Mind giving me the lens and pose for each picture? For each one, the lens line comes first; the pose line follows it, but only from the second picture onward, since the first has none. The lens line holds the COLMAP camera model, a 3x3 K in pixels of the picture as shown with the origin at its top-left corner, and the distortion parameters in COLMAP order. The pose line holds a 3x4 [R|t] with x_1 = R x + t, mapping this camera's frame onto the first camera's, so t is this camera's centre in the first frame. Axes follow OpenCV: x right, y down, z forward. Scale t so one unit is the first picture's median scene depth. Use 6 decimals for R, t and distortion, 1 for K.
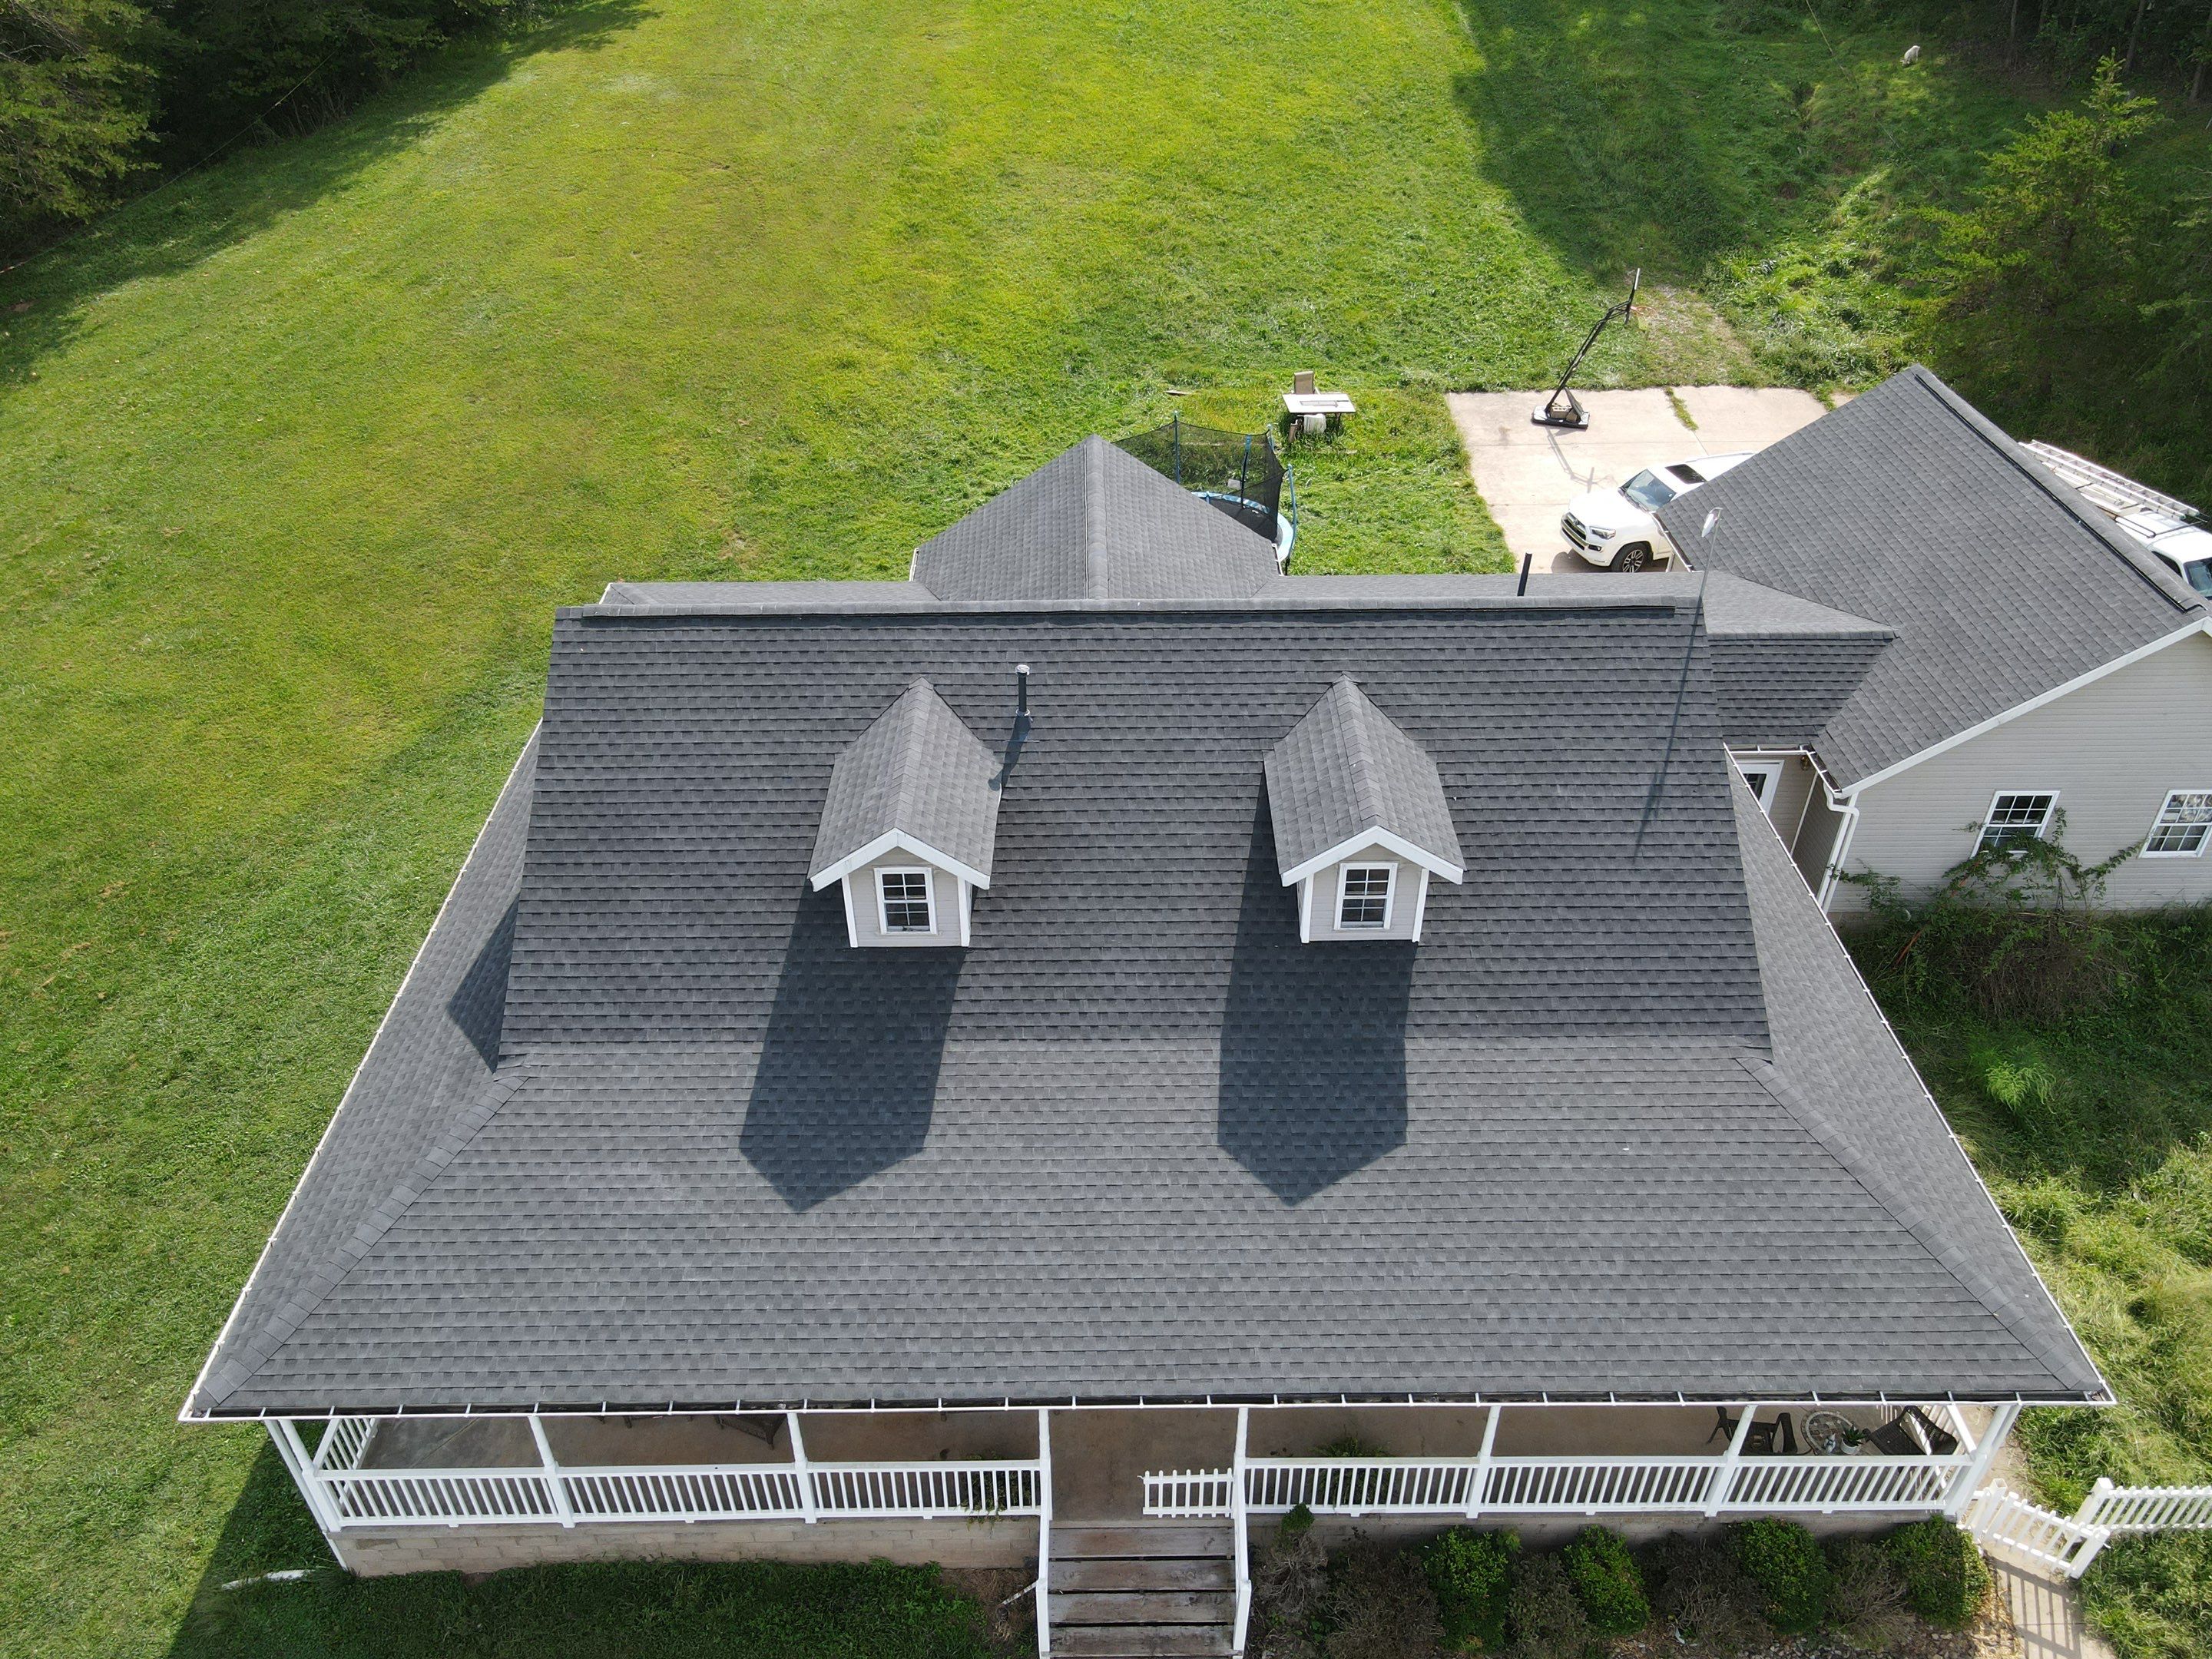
lens RADIAL K [[1628.4, 0, 1090.9], [0, 1628.4, 842.5], [0, 0, 1]] dist [0.010701, 0.005514]
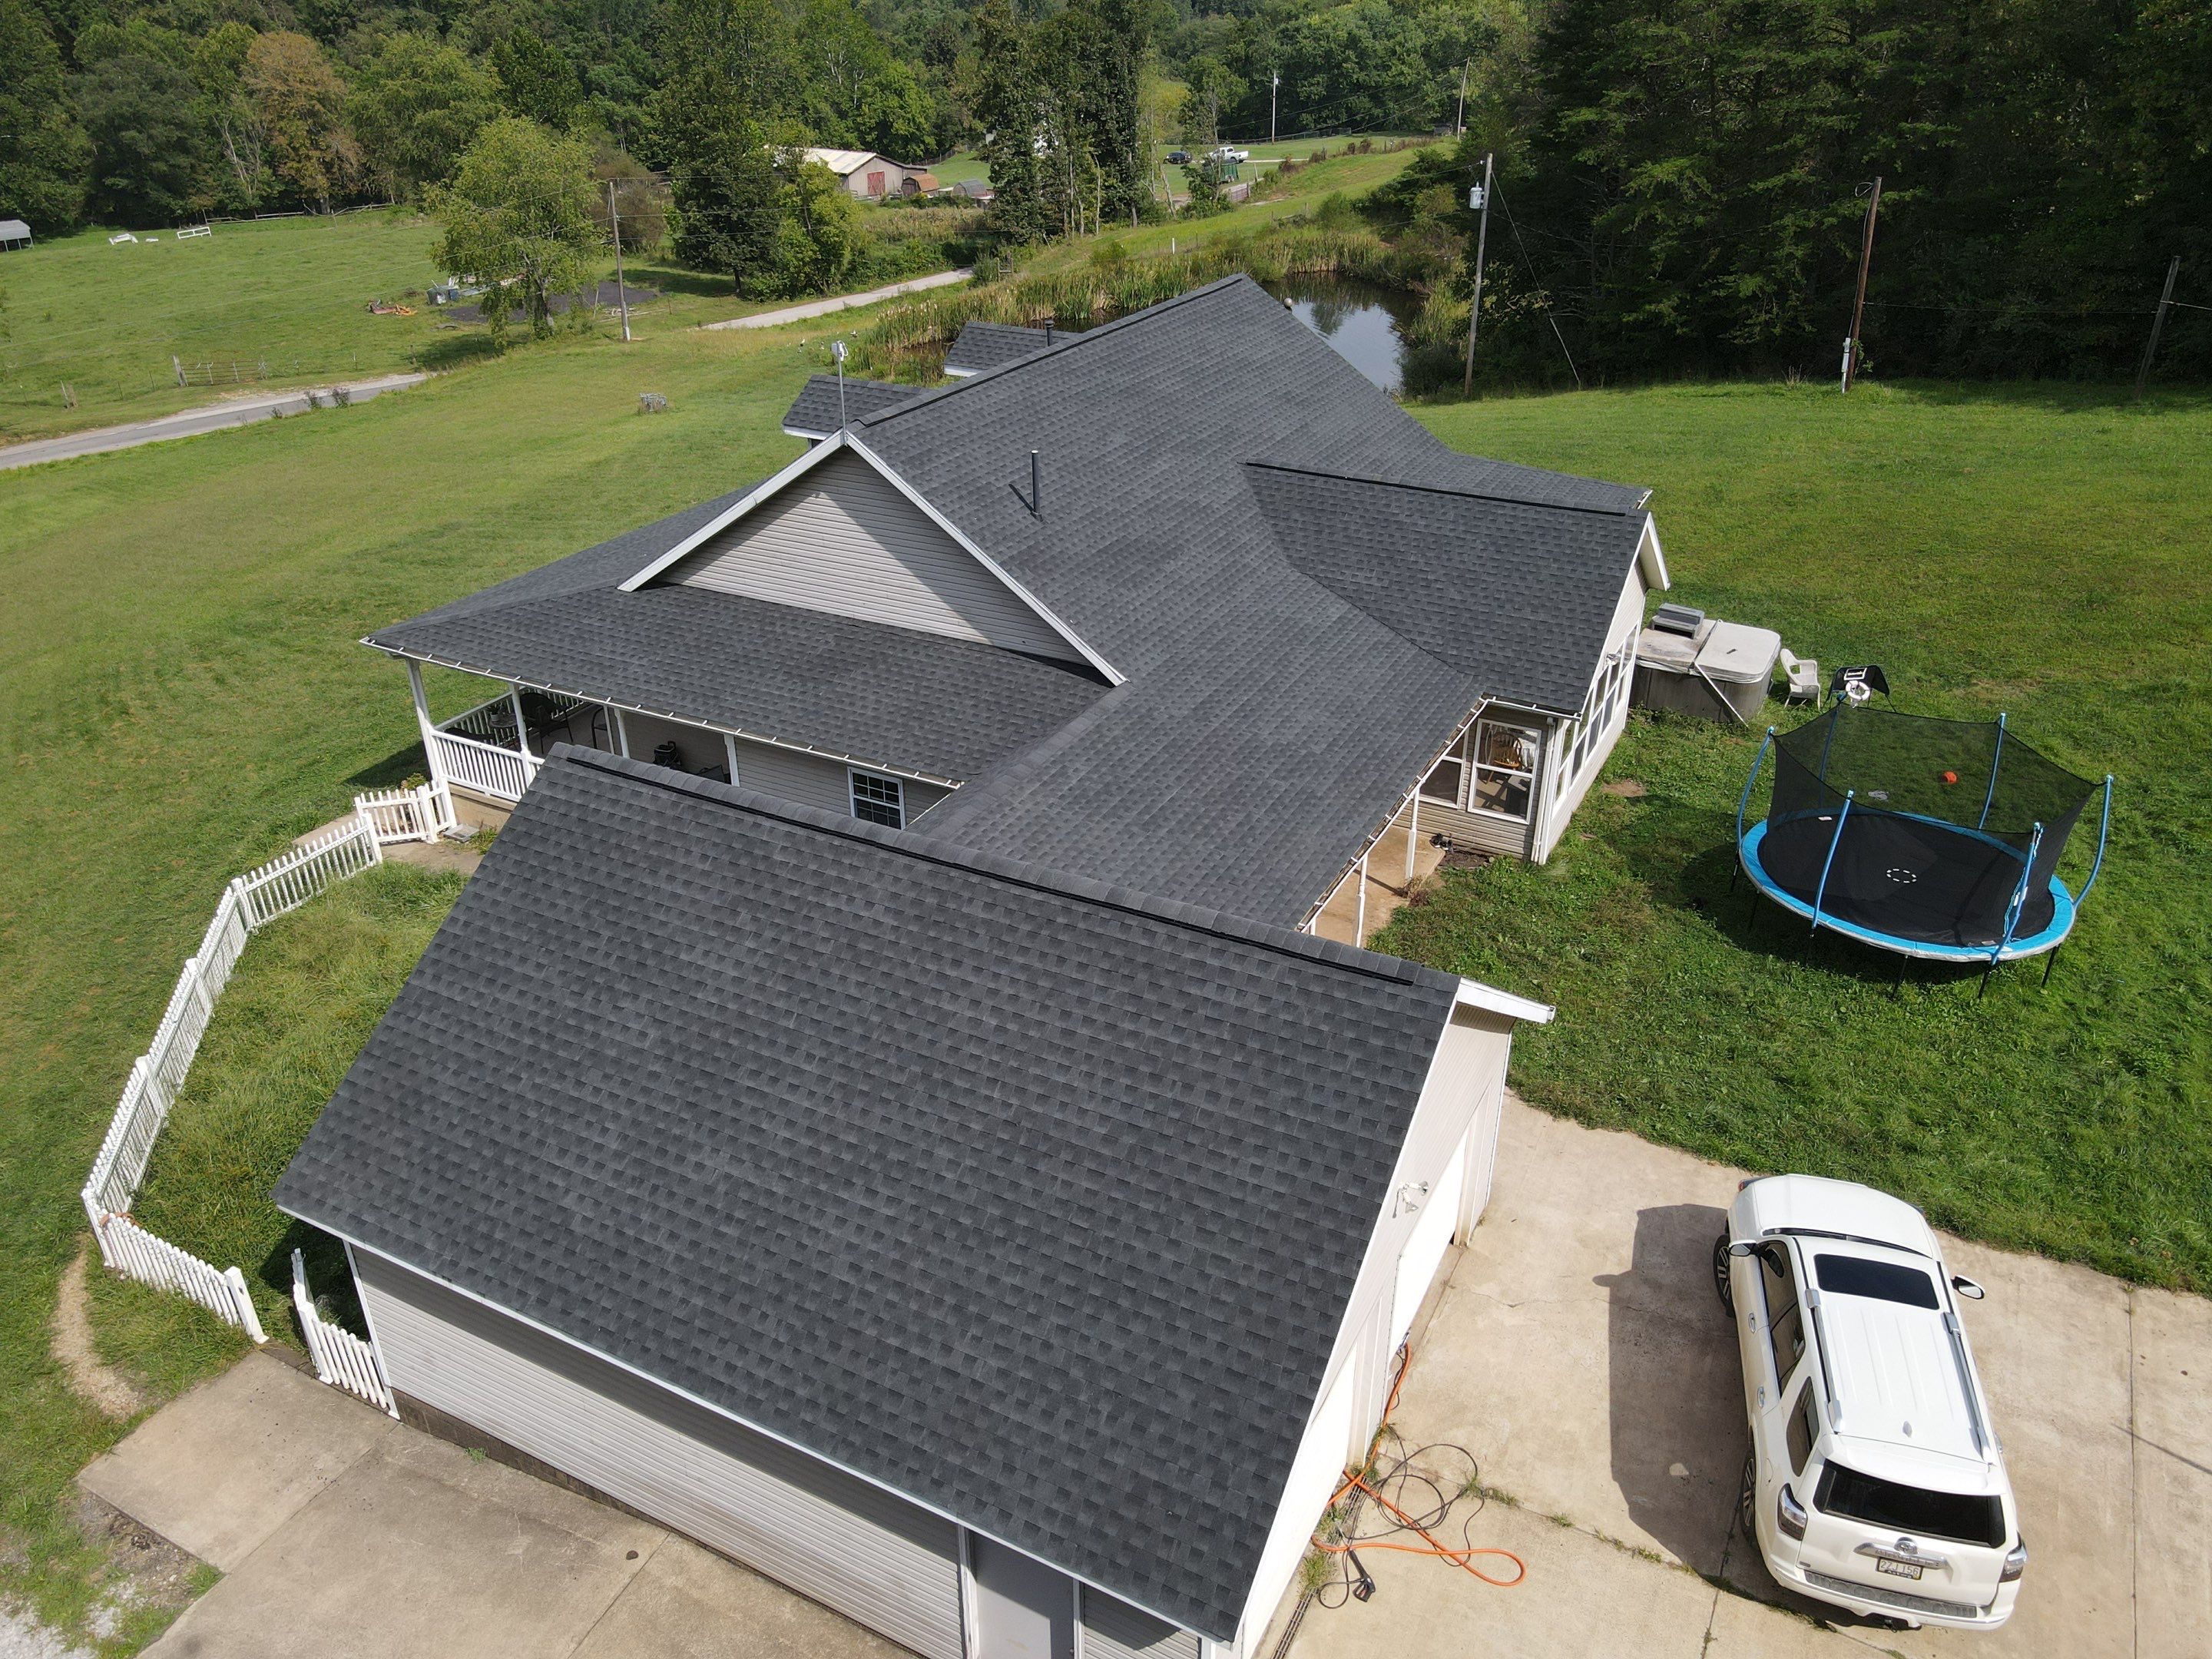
lens RADIAL K [[1628.4, 0, 1104.9], [0, 1628.4, 851.8], [0, 0, 1]] dist [0.010701, 0.005514]
pose [[-0.470283, 0.433772, -0.768554, 1.034202], [-0.516188, 0.571160, 0.638221, -0.640886], [0.715810, 0.696863, -0.044699, 1.107598]]
